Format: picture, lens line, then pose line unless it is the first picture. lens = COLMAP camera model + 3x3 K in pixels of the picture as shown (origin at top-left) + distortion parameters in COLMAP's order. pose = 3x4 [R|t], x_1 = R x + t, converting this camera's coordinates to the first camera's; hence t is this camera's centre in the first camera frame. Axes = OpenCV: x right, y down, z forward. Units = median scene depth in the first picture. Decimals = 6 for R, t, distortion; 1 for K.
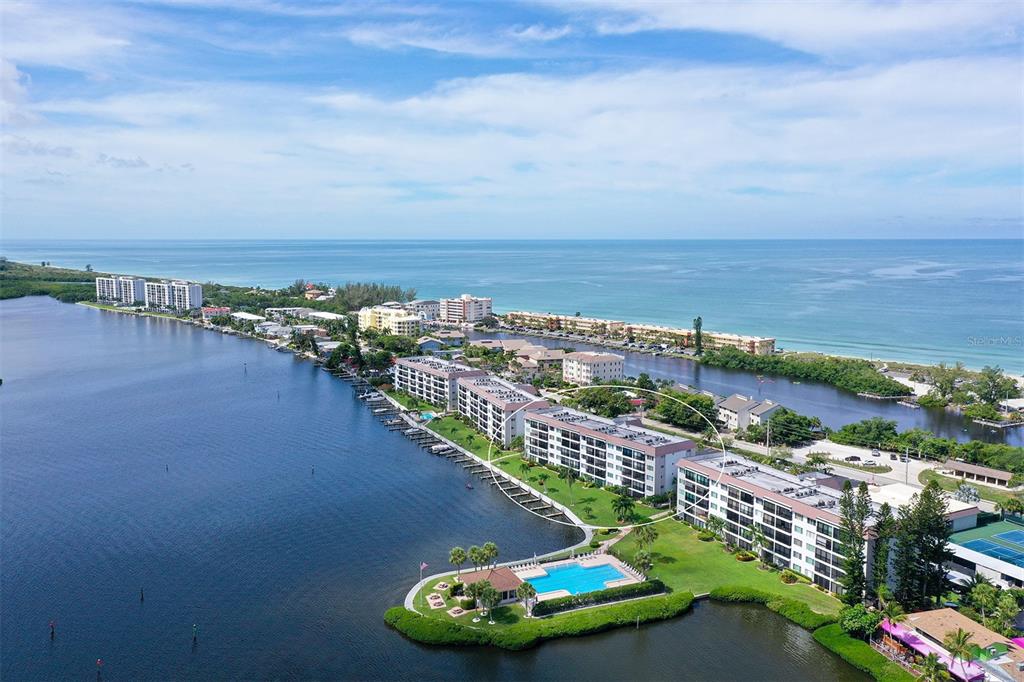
lens RADIAL K [[818.4, 0, 512.0], [0, 818.4, 341.0], [0, 0, 1]] dist [0.026646, -0.013071]
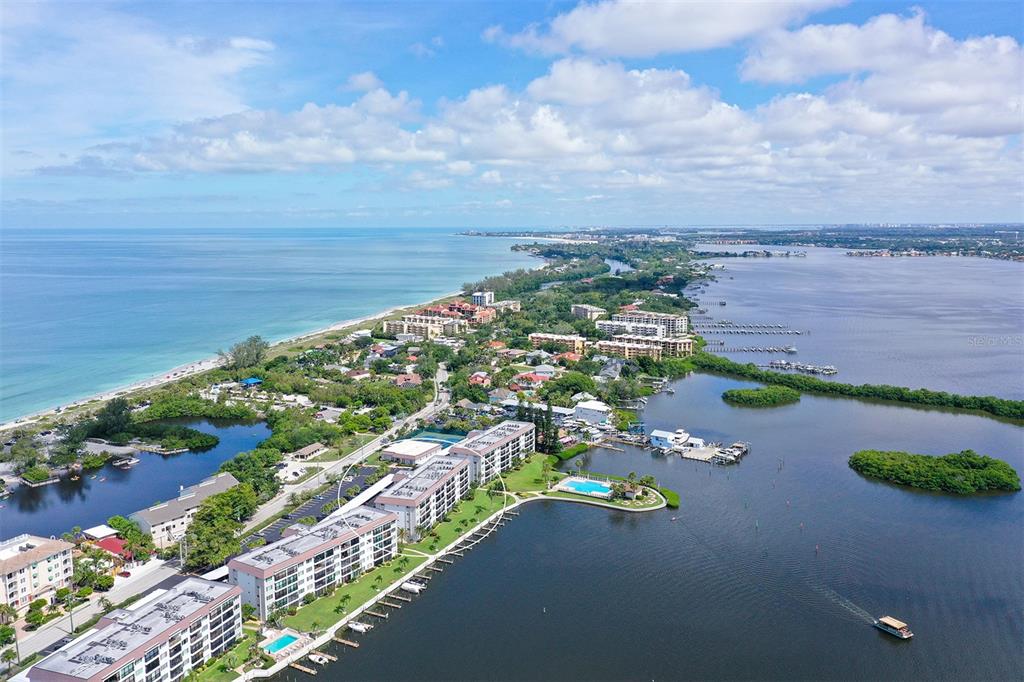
lens RADIAL K [[818.4, 0, 512.0], [0, 818.4, 341.0], [0, 0, 1]] dist [0.026646, -0.013071]
pose [[-0.602870, -0.110083, 0.790208, -1.186620], [0.107202, 0.970277, 0.216955, -0.455255], [-0.790604, 0.215508, -0.573150, 1.909372]]
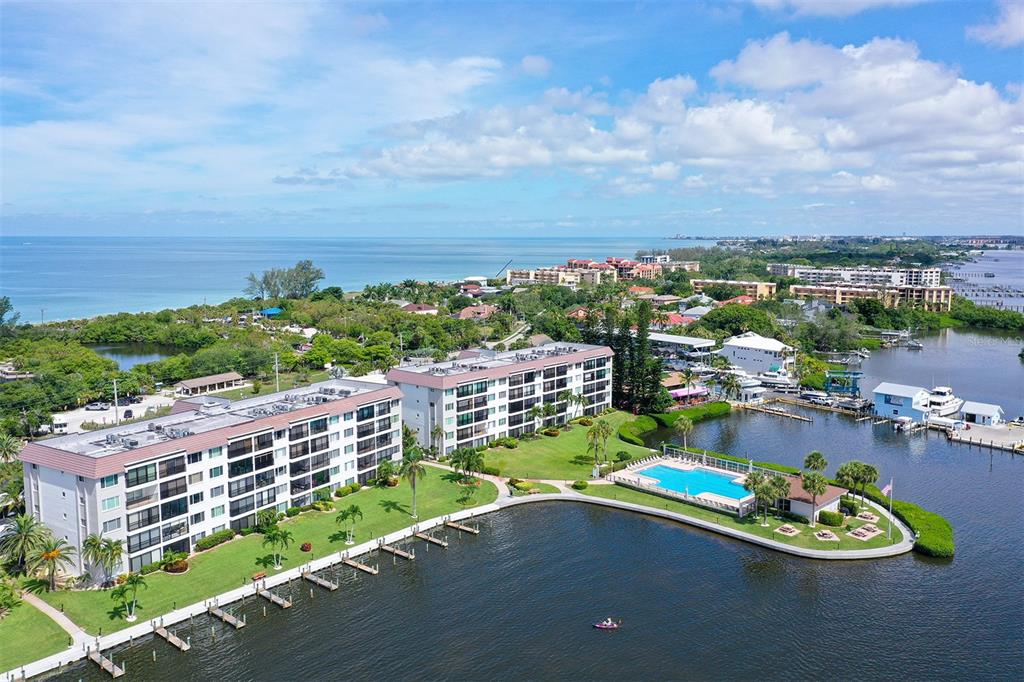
lens RADIAL K [[818.4, 0, 512.0], [0, 818.4, 341.0], [0, 0, 1]] dist [0.026646, -0.013071]
pose [[-0.380576, -0.118048, 0.917184, -0.501108], [0.117260, 0.977653, 0.174486, -0.012044], [-0.917285, 0.173955, -0.358229, 1.217158]]
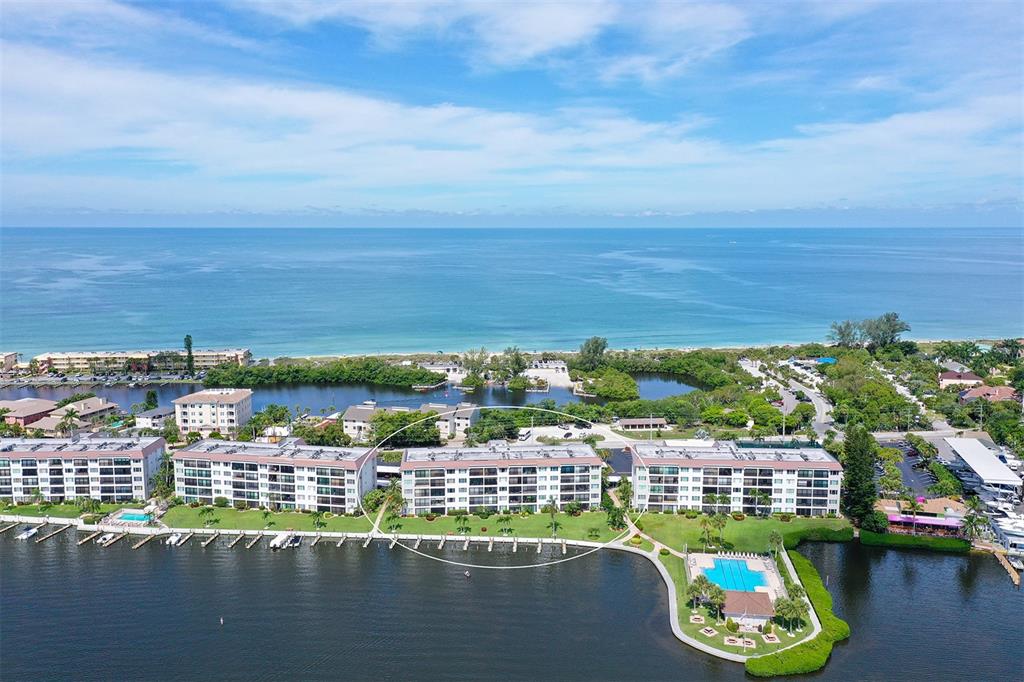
lens RADIAL K [[818.4, 0, 512.0], [0, 818.4, 341.0], [0, 0, 1]] dist [0.026646, -0.013071]
pose [[0.512893, -0.118769, 0.850197, -0.838674], [0.106618, 0.991528, 0.074193, -0.122493], [-0.851806, 0.052593, 0.521211, 0.555984]]
